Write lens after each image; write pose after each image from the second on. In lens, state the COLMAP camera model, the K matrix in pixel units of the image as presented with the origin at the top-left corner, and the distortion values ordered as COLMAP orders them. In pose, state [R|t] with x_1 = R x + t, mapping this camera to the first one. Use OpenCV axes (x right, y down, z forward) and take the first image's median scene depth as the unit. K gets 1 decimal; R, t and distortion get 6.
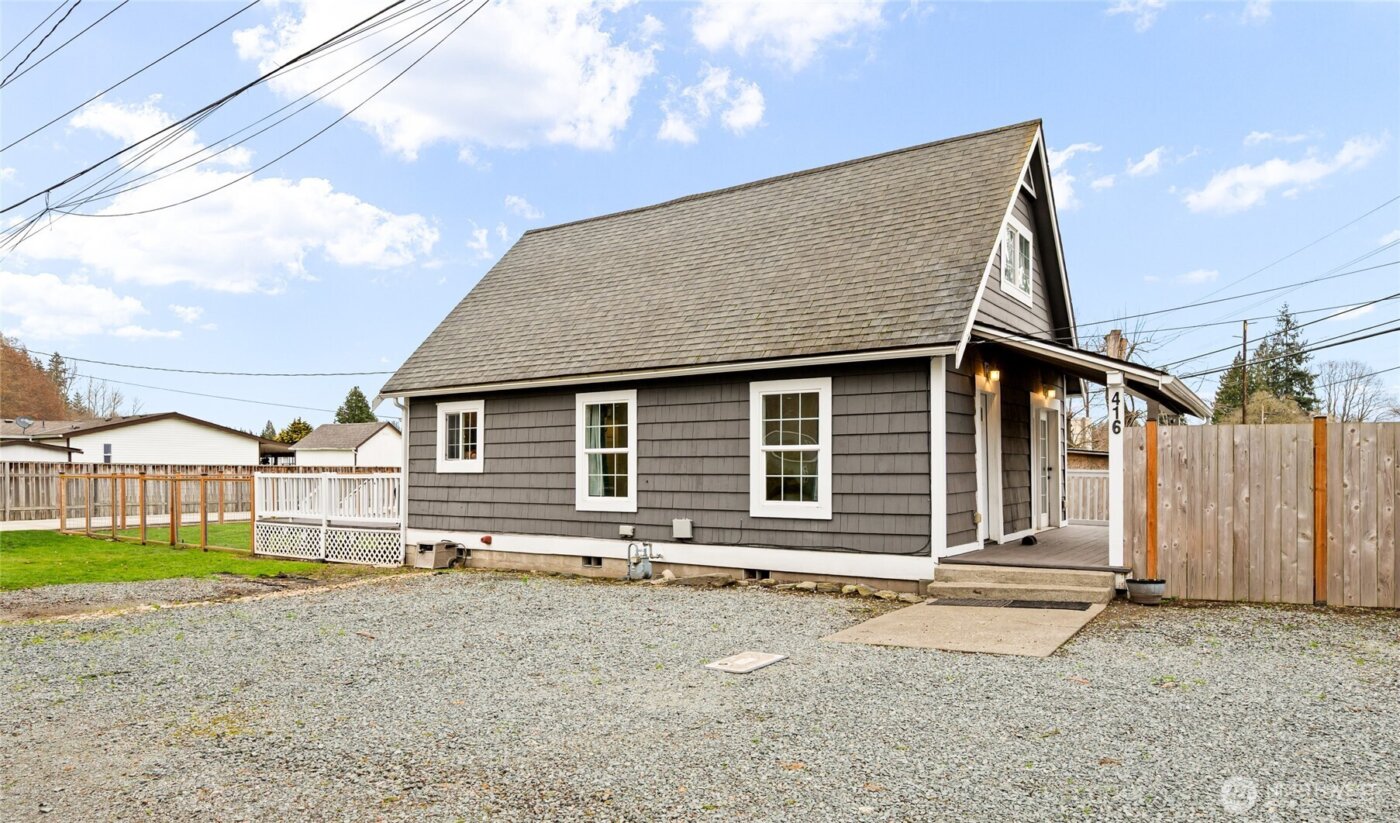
lens RADIAL K [[868.0, 0, 697.1], [0, 868.0, 479.0], [0, 0, 1]] dist [0.004208, 0.000975]
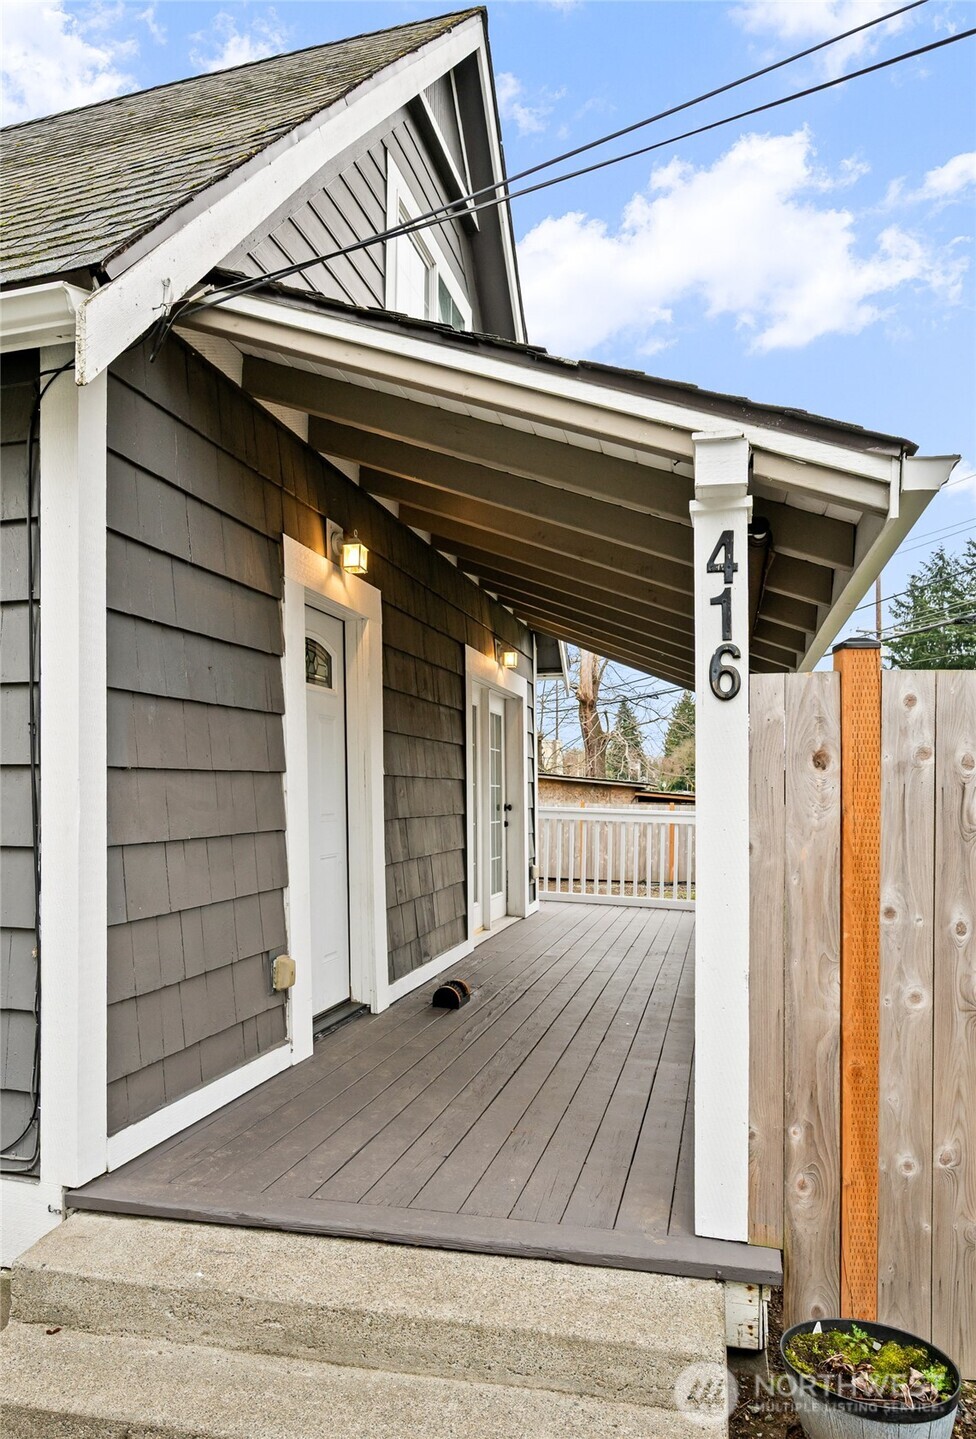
lens RADIAL K [[856.3, 0, 488.0], [0, 856.3, 719.5], [0, 0, 1]] dist [0.000583, 0.000295]
pose [[0.941028, 0.040308, 0.335918, 0.280254], [-0.008373, 0.995348, -0.095977, -0.018876], [-0.338224, 0.087504, 0.936988, 0.658761]]
